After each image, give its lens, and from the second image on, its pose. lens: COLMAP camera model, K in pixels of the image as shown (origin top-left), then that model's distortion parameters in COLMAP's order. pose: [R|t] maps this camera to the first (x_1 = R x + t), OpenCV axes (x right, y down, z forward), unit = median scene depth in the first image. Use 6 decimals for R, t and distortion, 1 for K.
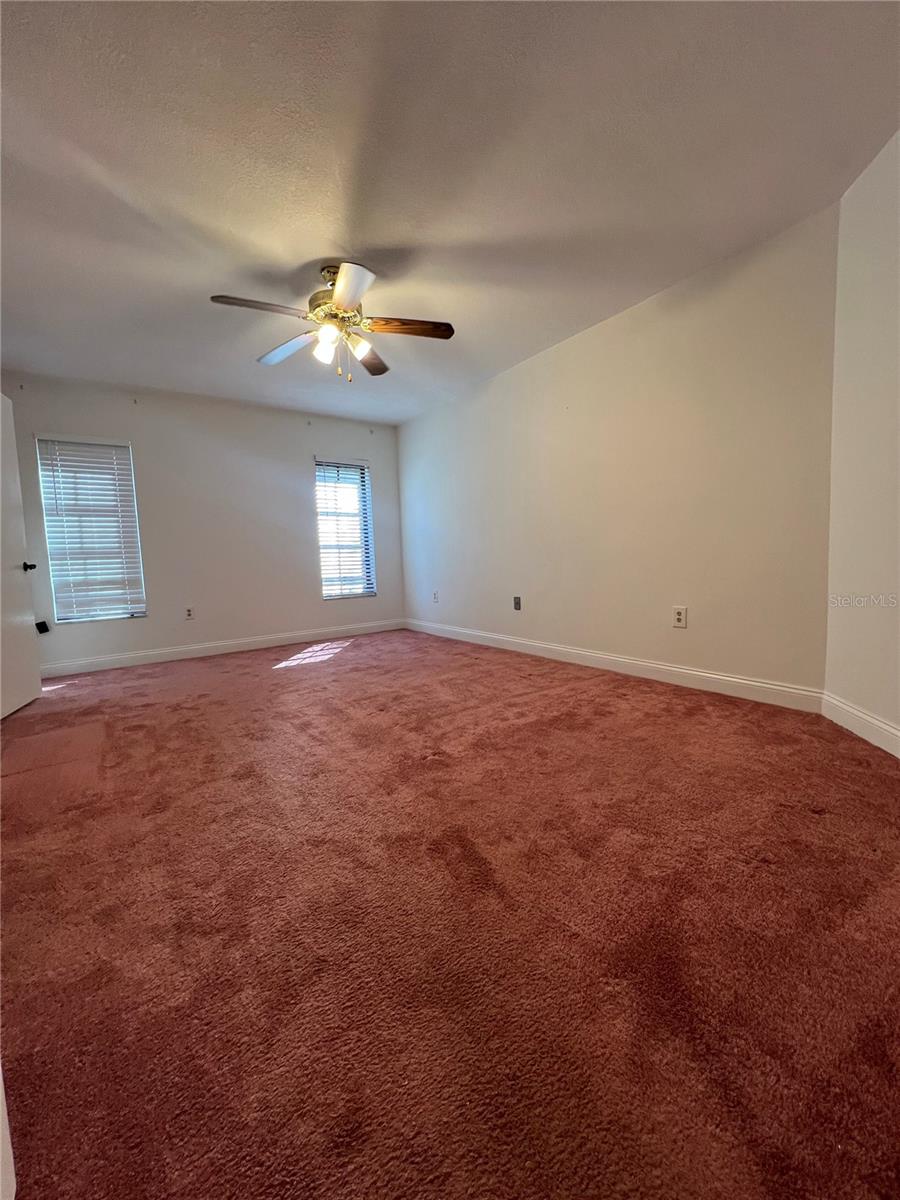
lens RADIAL K [[478.1, 0, 453.4], [0, 478.1, 594.9], [0, 0, 1]] dist [-0.000023, 0.000113]
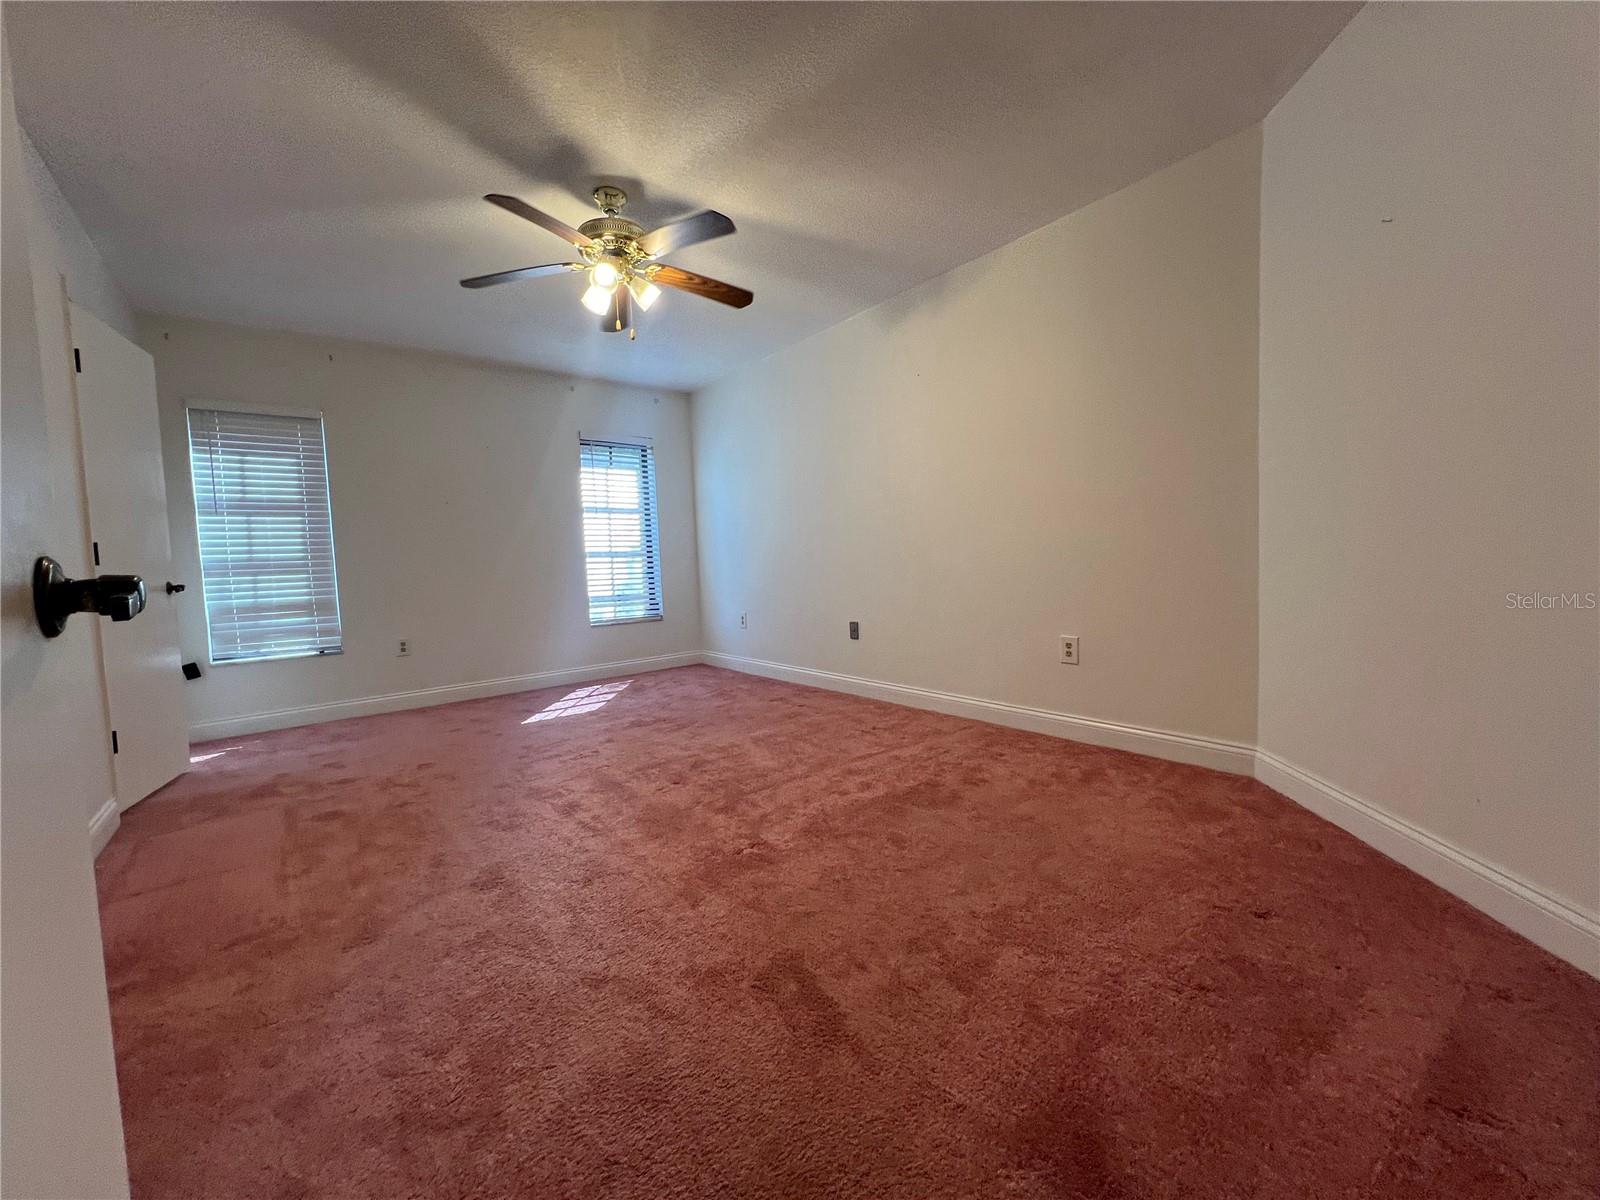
lens RADIAL K [[637.5, 0, 794.6], [0, 637.5, 595.8], [0, 0, 1]] dist [-0.000023, 0.000113]
pose [[0.998624, -0.005877, 0.052102, -0.021137], [0.007186, 0.999662, -0.024978, -0.023210], [-0.051937, 0.025318, 0.998329, 0.007631]]
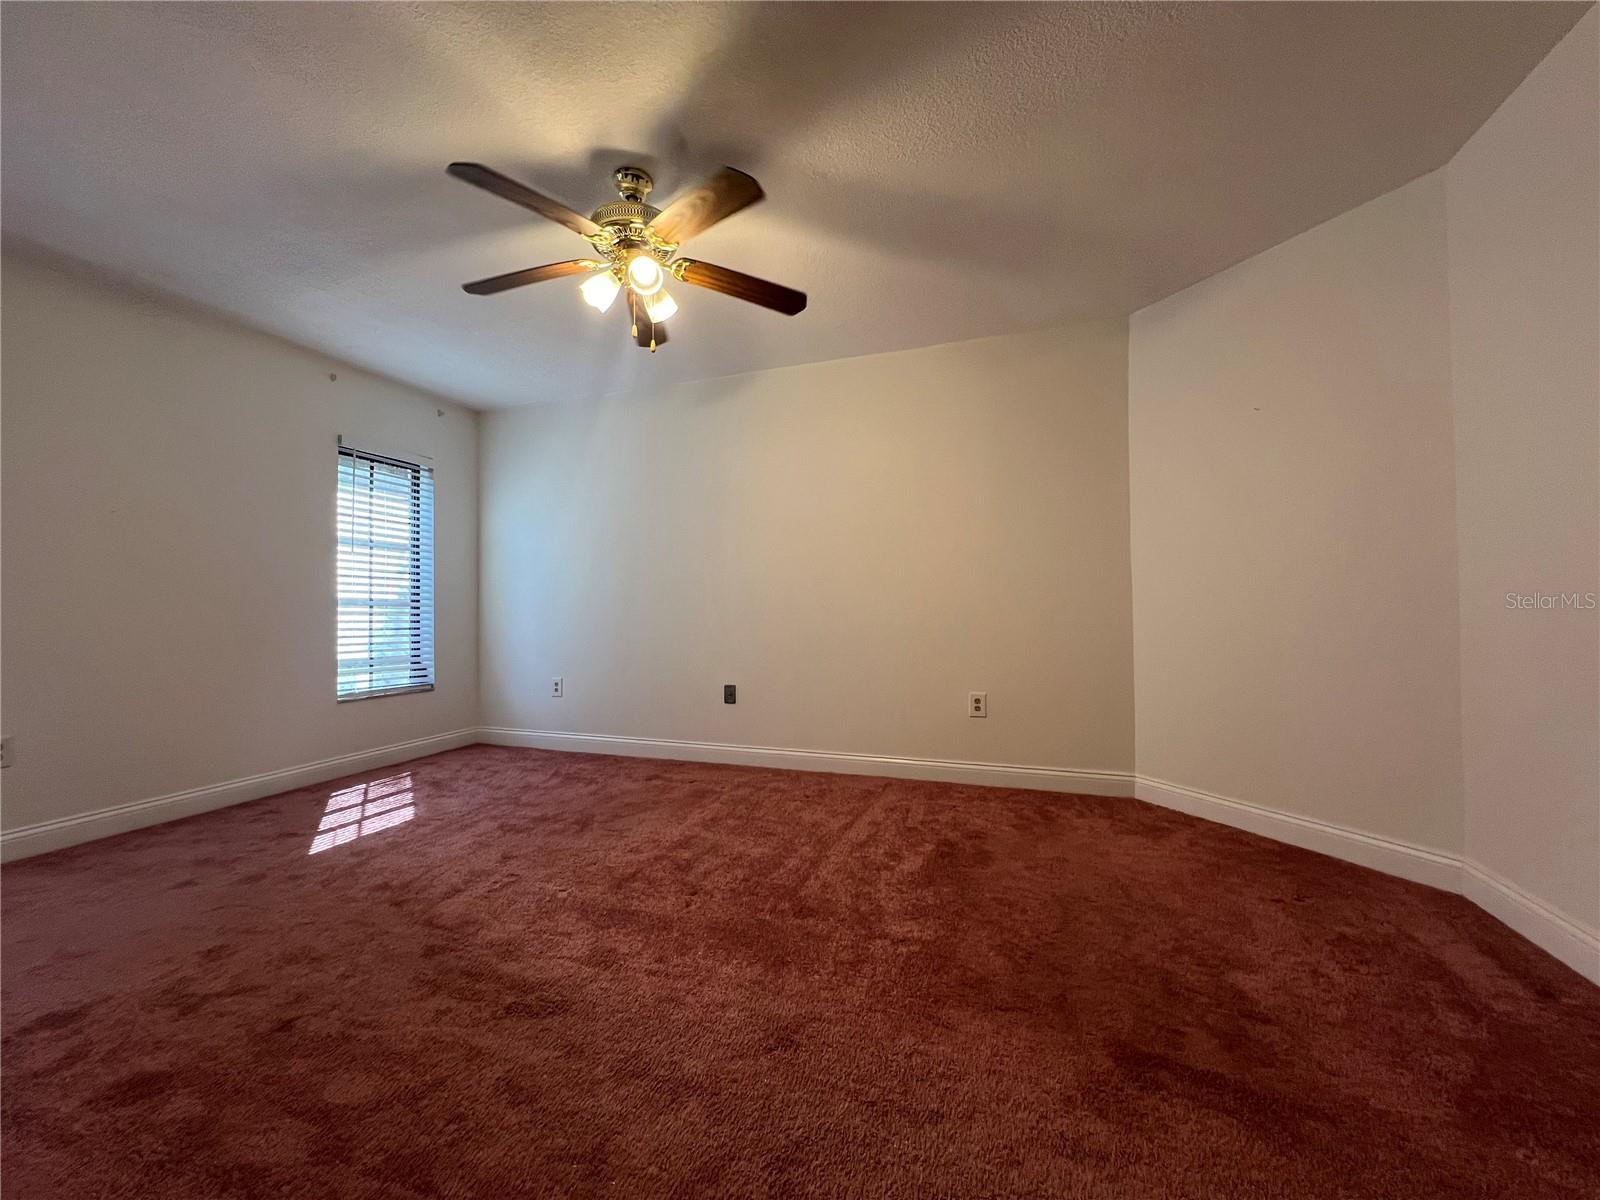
lens RADIAL K [[636.7, 0, 801.3], [0, 636.7, 590.9], [0, 0, 1]] dist [0.000662, 0.000061]
pose [[0.820430, 0.047025, 0.569810, -0.593711], [0.022652, 0.993156, -0.114577, -0.044429], [-0.571298, 0.106910, 0.813750, 0.281135]]
